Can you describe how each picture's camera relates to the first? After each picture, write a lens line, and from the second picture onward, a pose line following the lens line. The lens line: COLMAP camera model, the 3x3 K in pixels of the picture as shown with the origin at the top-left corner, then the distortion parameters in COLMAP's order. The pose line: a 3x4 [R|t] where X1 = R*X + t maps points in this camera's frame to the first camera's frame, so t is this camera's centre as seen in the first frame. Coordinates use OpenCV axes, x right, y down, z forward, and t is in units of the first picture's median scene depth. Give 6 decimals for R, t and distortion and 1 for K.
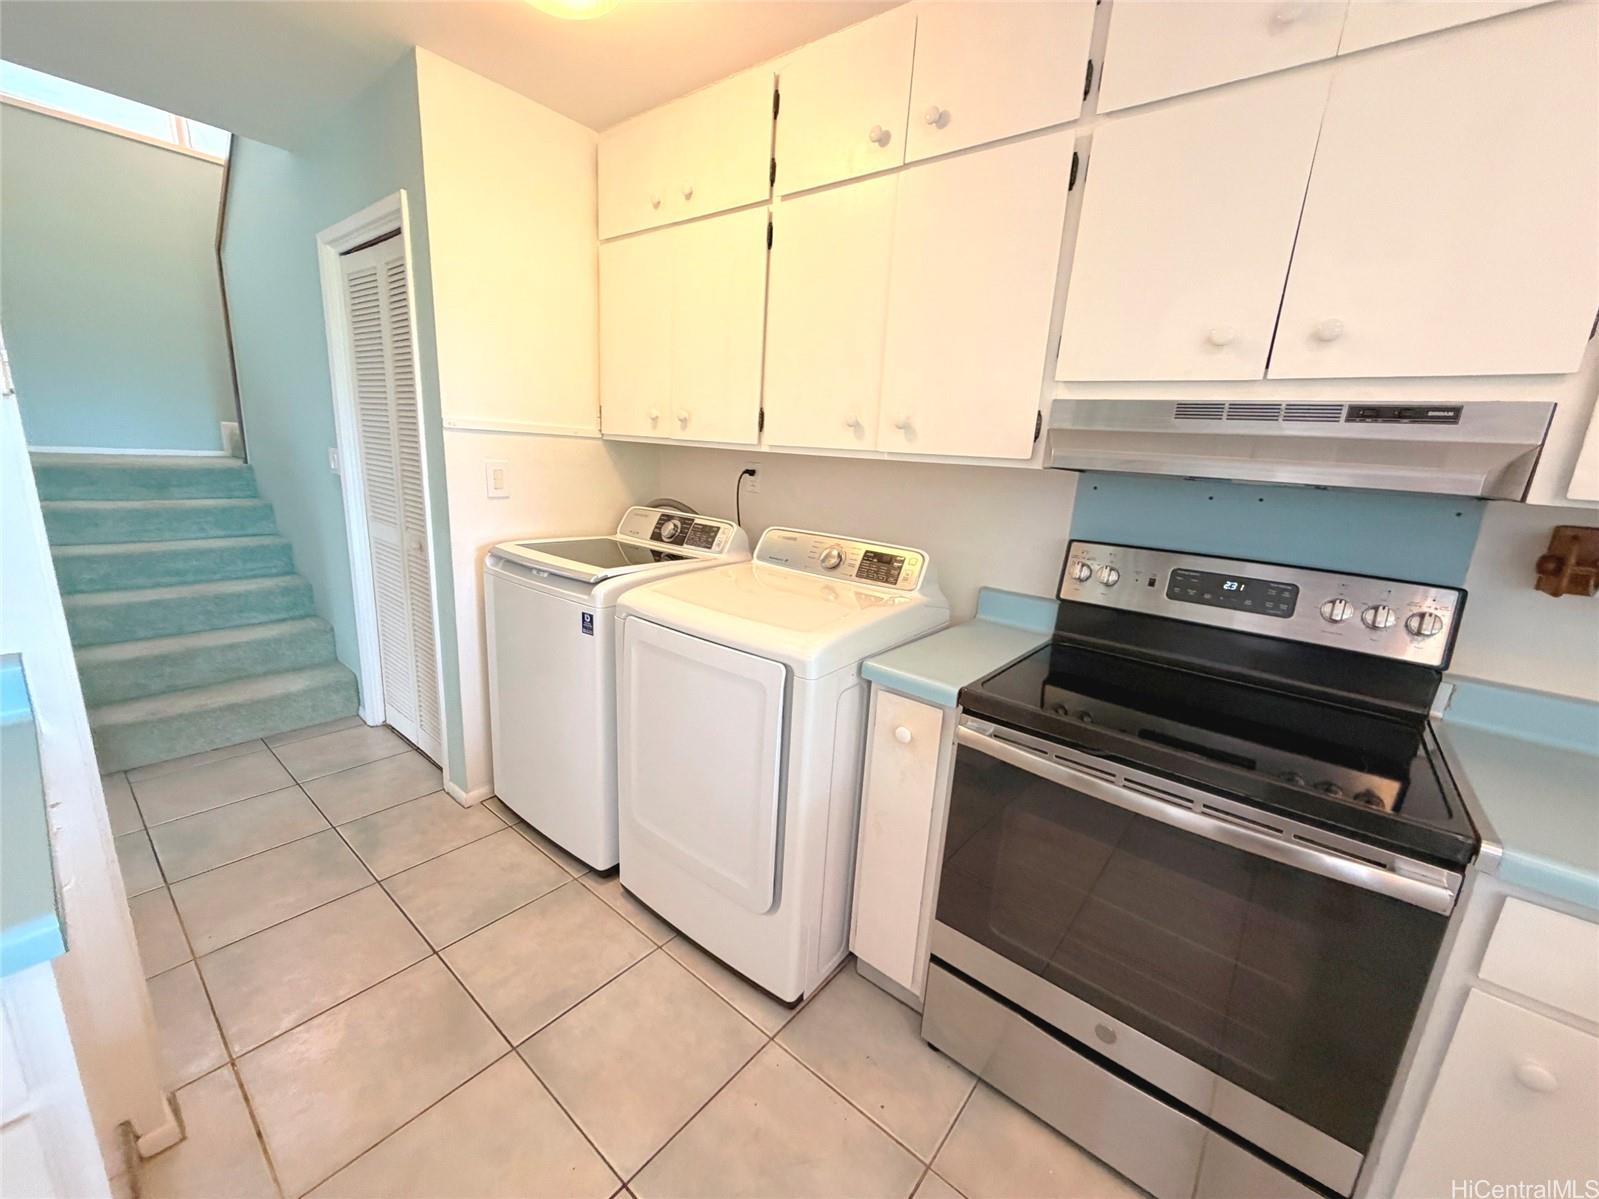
lens RADIAL K [[633.1, 0, 798.6], [0, 633.1, 600.1], [0, 0, 1]] dist [-0.002345, 0.000234]
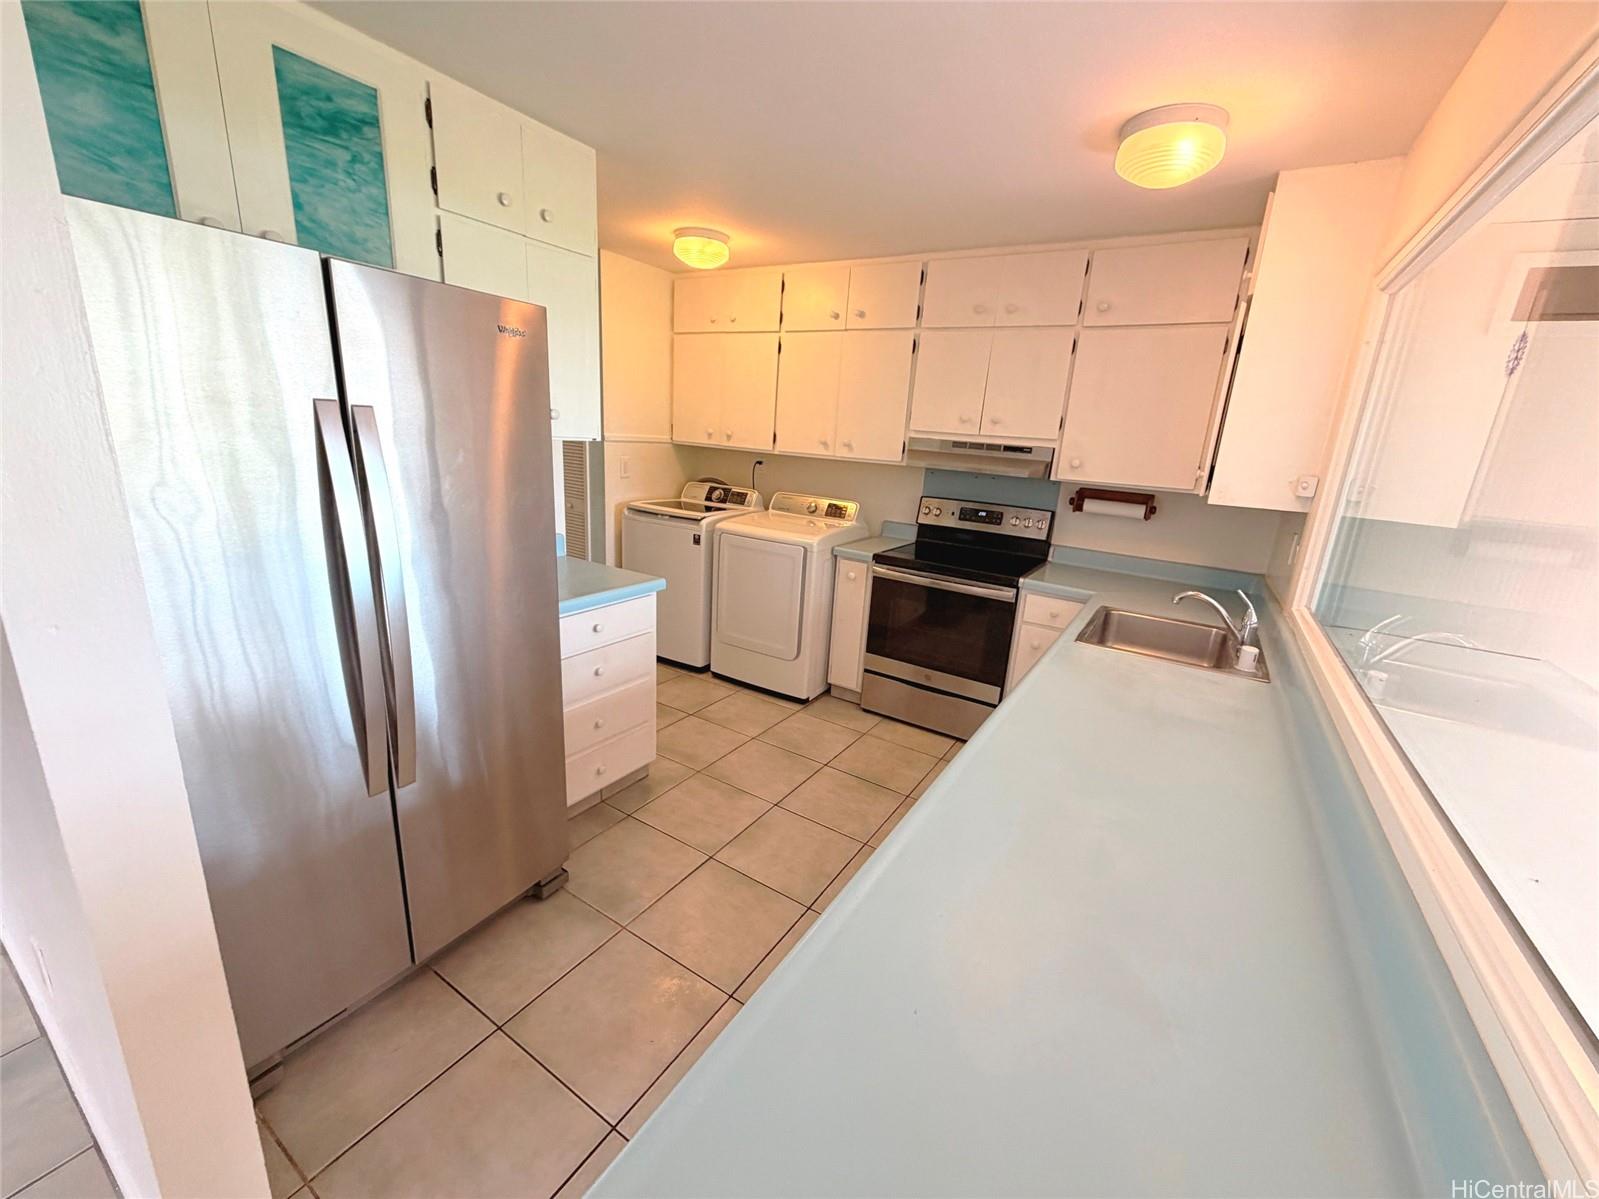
lens RADIAL K [[633.1, 0, 798.6], [0, 633.1, 600.1], [0, 0, 1]] dist [-0.002345, 0.000234]
pose [[0.992444, -0.027481, 0.119583, -0.274717], [0.022770, 0.998917, 0.040586, 0.168068], [-0.120568, -0.037556, 0.991994, -1.161852]]
